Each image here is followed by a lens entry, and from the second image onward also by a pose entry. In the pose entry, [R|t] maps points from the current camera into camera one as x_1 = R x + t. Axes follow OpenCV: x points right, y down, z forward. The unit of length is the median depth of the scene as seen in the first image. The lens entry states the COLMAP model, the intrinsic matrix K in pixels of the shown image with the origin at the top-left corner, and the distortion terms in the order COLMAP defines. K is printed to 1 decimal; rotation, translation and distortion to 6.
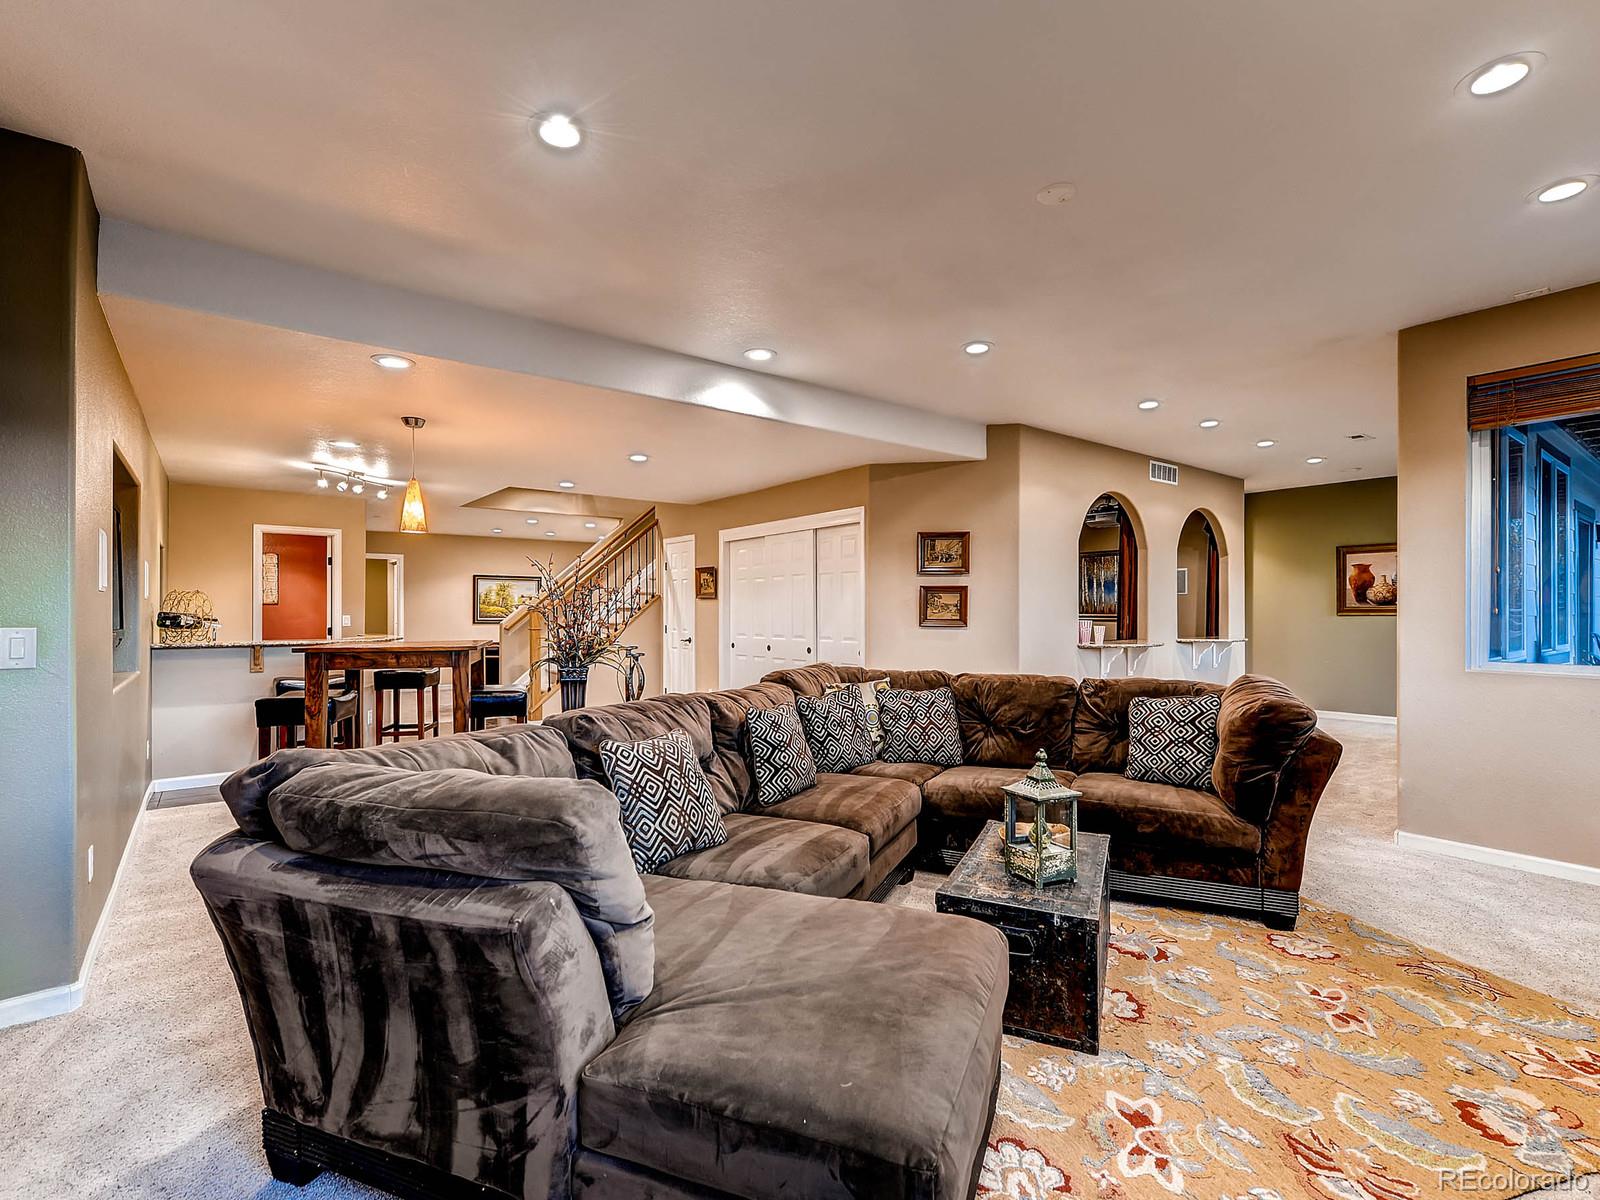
lens RADIAL K [[732.5, 0, 803.2], [0, 732.5, 604.4], [0, 0, 1]] dist [0.005352, -0.000585]
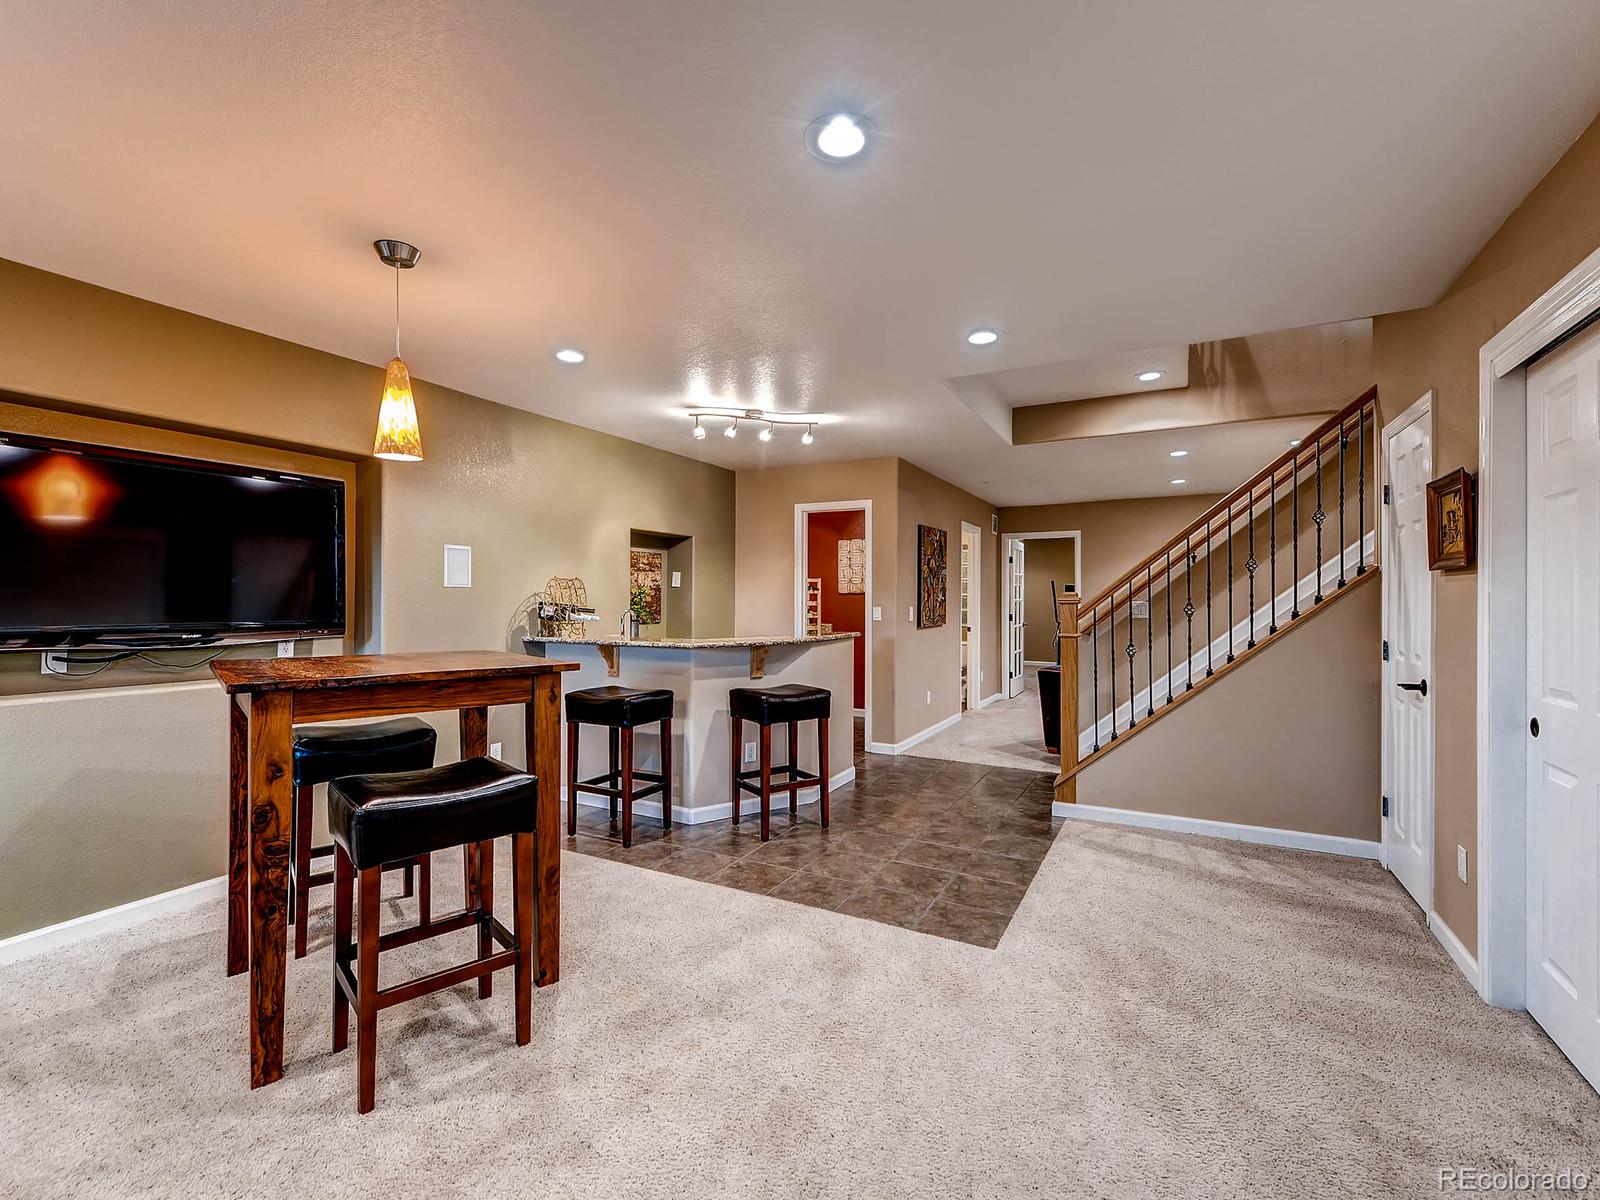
lens RADIAL K [[732.5, 0, 796.8], [0, 732.5, 598.6], [0, 0, 1]] dist [0.005352, -0.000585]
pose [[0.407197, -0.001356, -0.913339, 0.061143], [0.000875, 0.999999, -0.001094, 0.005613], [0.913340, -0.000354, 0.407198, 0.631826]]
